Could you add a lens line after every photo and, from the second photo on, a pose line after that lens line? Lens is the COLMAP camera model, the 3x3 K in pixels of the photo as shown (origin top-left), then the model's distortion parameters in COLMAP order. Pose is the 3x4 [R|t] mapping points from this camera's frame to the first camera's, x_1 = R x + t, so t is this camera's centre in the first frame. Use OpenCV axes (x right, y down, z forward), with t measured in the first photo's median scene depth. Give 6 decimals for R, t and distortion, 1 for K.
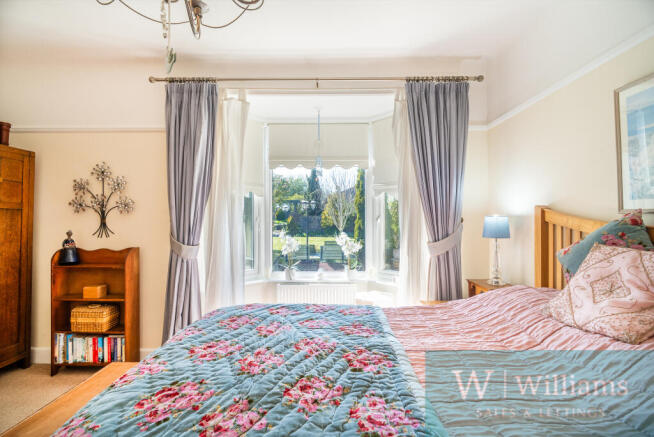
lens RADIAL K [[304.4, 0, 327.0], [0, 304.4, 215.4], [0, 0, 1]] dist [-0.000716, 0.000037]
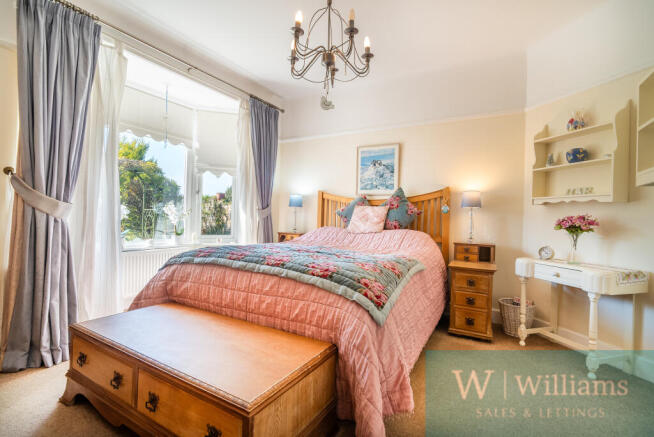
lens RADIAL K [[304.4, 0, 327.0], [0, 304.4, 215.4], [0, 0, 1]] dist [-0.000716, 0.000037]
pose [[0.495042, 0.017355, 0.868696, -0.815332], [-0.041702, 0.999123, 0.003804, 0.097967], [-0.867868, -0.038109, 0.495331, -0.041425]]
